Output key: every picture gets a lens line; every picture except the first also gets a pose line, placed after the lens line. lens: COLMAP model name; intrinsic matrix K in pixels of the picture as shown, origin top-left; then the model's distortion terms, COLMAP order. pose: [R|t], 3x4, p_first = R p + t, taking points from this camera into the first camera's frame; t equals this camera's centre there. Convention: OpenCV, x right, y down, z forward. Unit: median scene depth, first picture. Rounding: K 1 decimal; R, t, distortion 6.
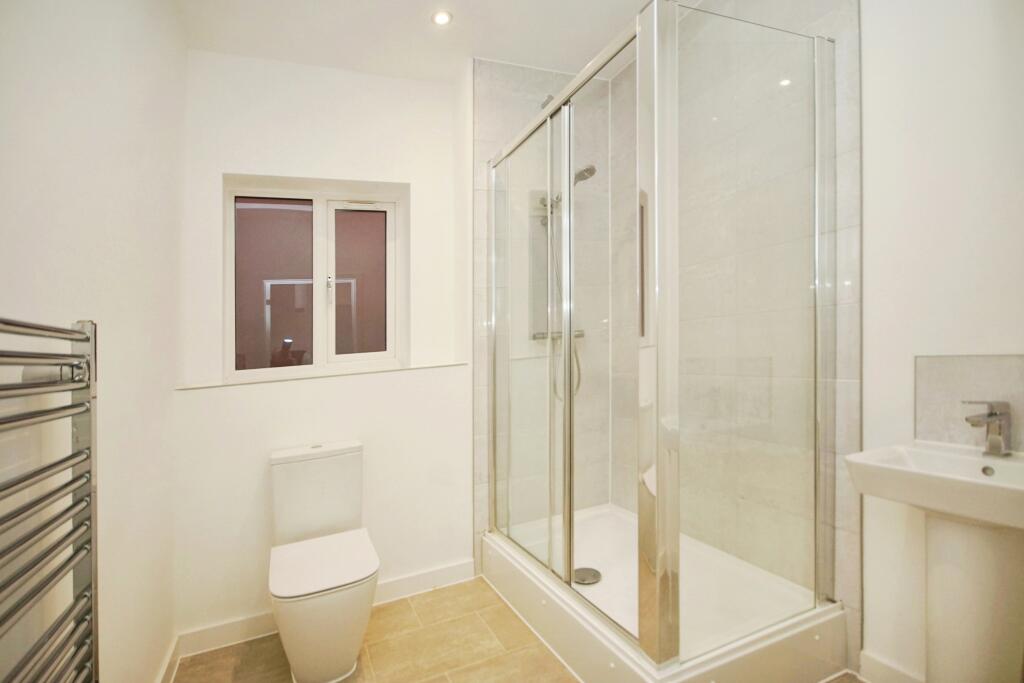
lens RADIAL K [[522.6, 0, 510.6], [0, 522.6, 355.4], [0, 0, 1]] dist [-0.000281, 0.000330]
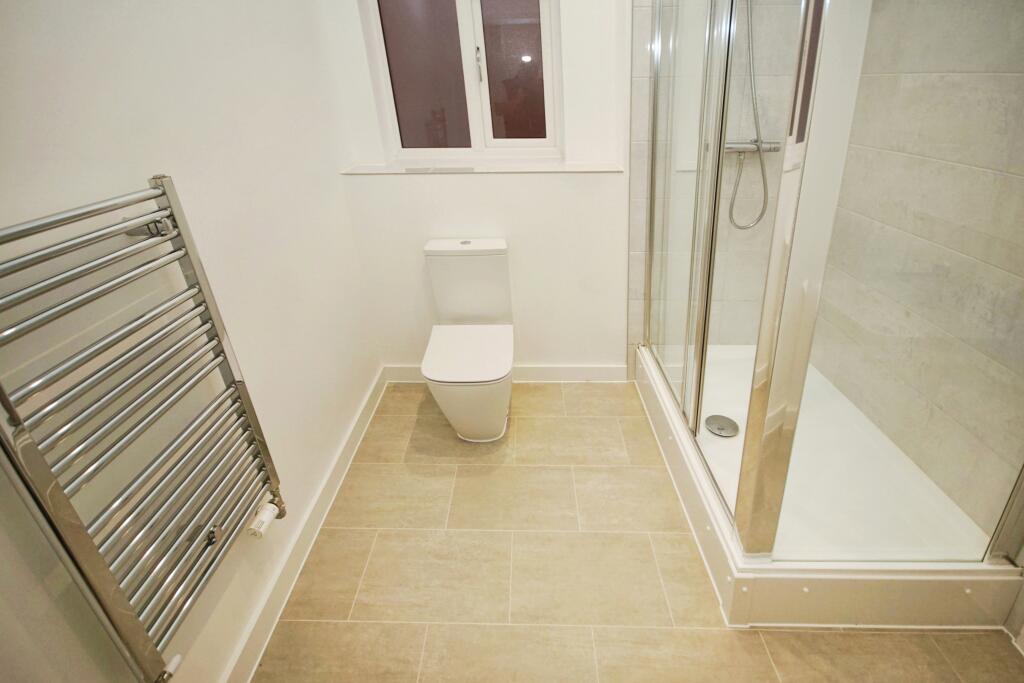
lens RADIAL K [[552.7, 0, 512.0], [0, 552.7, 341.5], [0, 0, 1]] dist [-0.000629, 0.000267]
pose [[0.909694, 0.201410, -0.363167, 0.119598], [-0.027514, 0.901824, 0.431228, -0.105424], [0.414367, -0.382293, 0.825925, 0.099899]]
